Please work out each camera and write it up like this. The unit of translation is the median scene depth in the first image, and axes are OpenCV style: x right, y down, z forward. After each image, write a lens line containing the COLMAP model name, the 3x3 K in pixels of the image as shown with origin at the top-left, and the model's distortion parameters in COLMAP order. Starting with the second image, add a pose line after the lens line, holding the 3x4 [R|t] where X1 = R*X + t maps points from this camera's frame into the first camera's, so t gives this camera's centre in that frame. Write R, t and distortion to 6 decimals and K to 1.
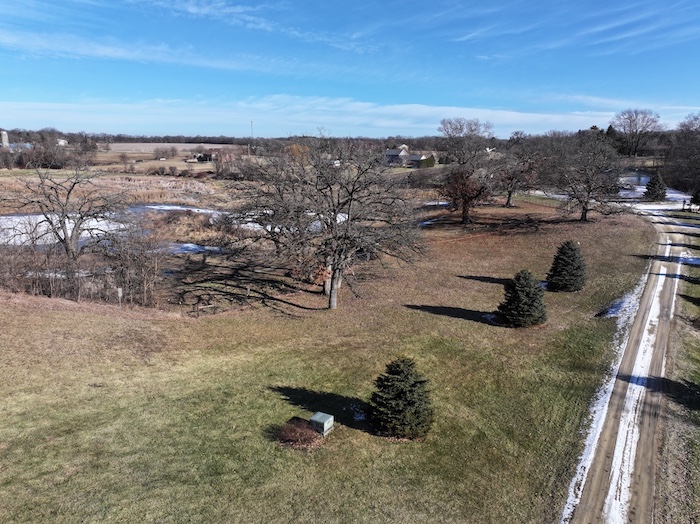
lens RADIAL K [[487.3, 0, 349.3], [0, 487.3, 263.5], [0, 0, 1]] dist [-0.001750, 0.015255]
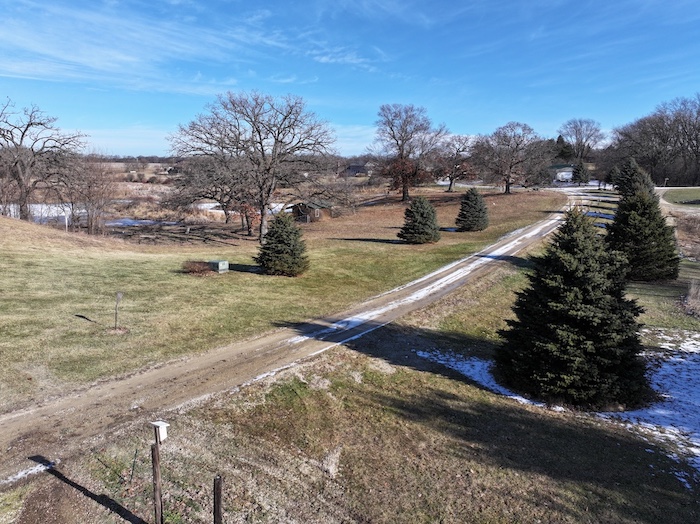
lens RADIAL K [[487.3, 0, 350.6], [0, 487.3, 260.6], [0, 0, 1]] dist [-0.001750, 0.015255]
pose [[0.998737, -0.010141, 0.049214, 0.062182], [0.012675, 0.998595, -0.051457, 0.107277], [-0.048623, 0.052016, 0.997462, -0.075350]]
